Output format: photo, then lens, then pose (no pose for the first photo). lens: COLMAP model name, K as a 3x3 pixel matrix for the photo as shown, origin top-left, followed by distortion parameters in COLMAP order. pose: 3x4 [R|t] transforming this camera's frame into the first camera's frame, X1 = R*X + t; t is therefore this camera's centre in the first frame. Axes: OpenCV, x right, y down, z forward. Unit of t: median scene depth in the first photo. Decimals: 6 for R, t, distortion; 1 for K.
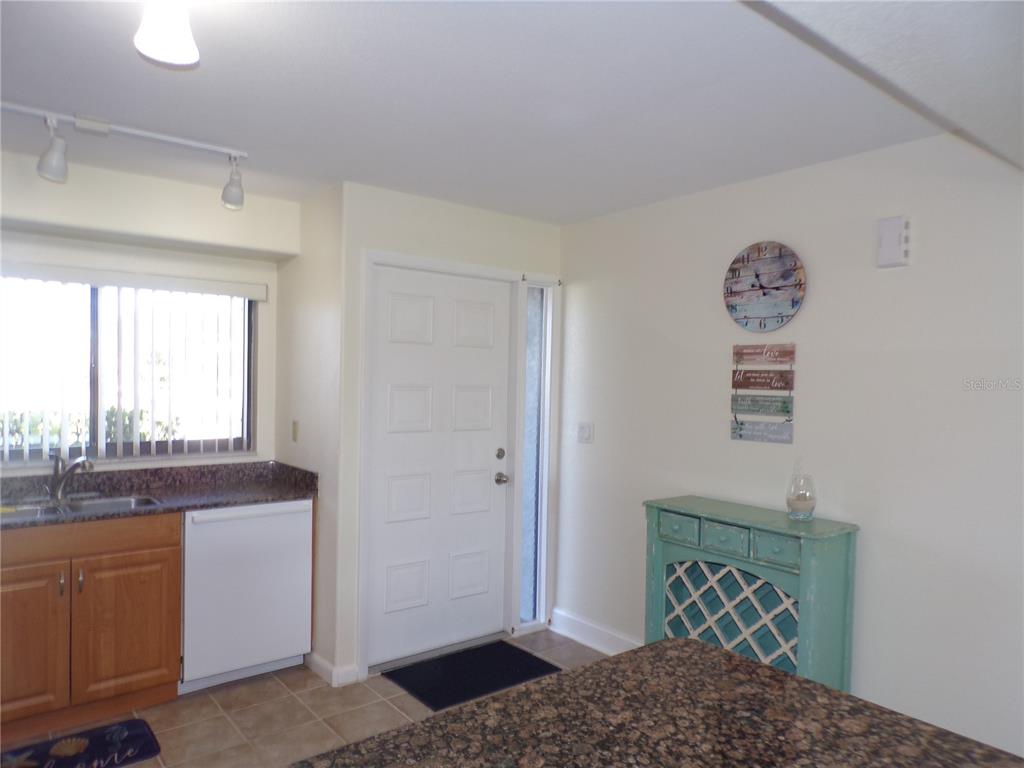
lens RADIAL K [[684.7, 0, 505.4], [0, 684.7, 389.8], [0, 0, 1]] dist [0.004469, 0.002505]
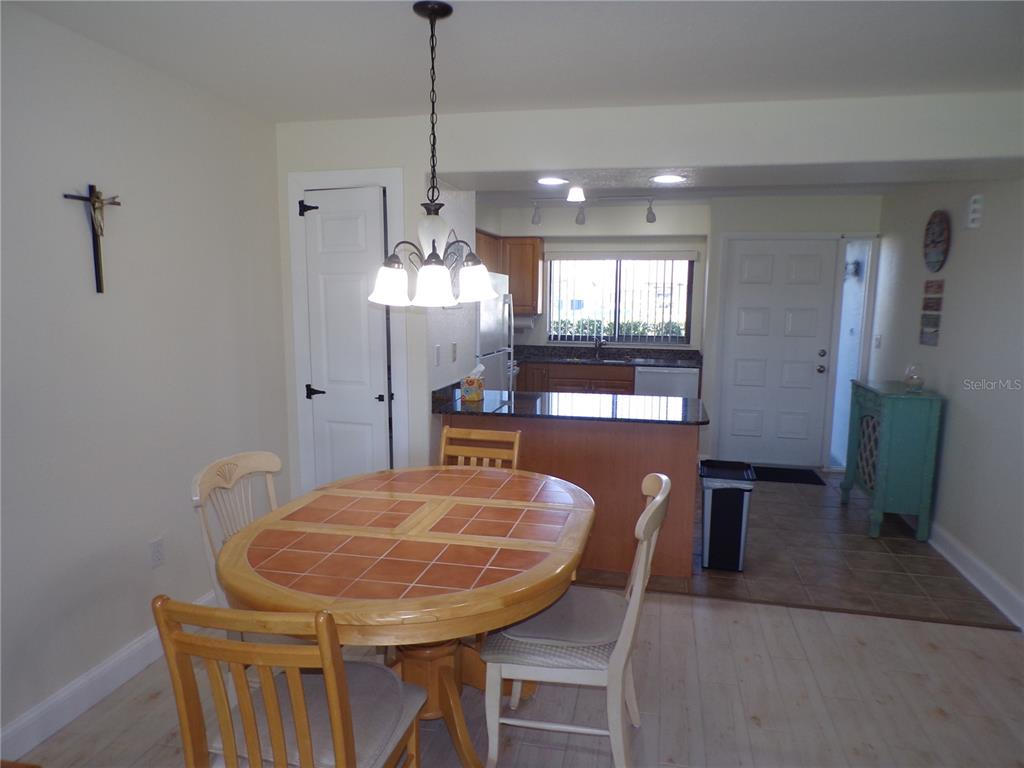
lens RADIAL K [[694.0, 0, 511.5], [0, 694.0, 395.8], [0, 0, 1]] dist [0.002705, 0.000624]
pose [[0.628871, 0.101111, -0.770907, 0.980228], [-0.017793, 0.993120, 0.115742, 0.025197], [0.777306, -0.059070, 0.626343, -0.675434]]
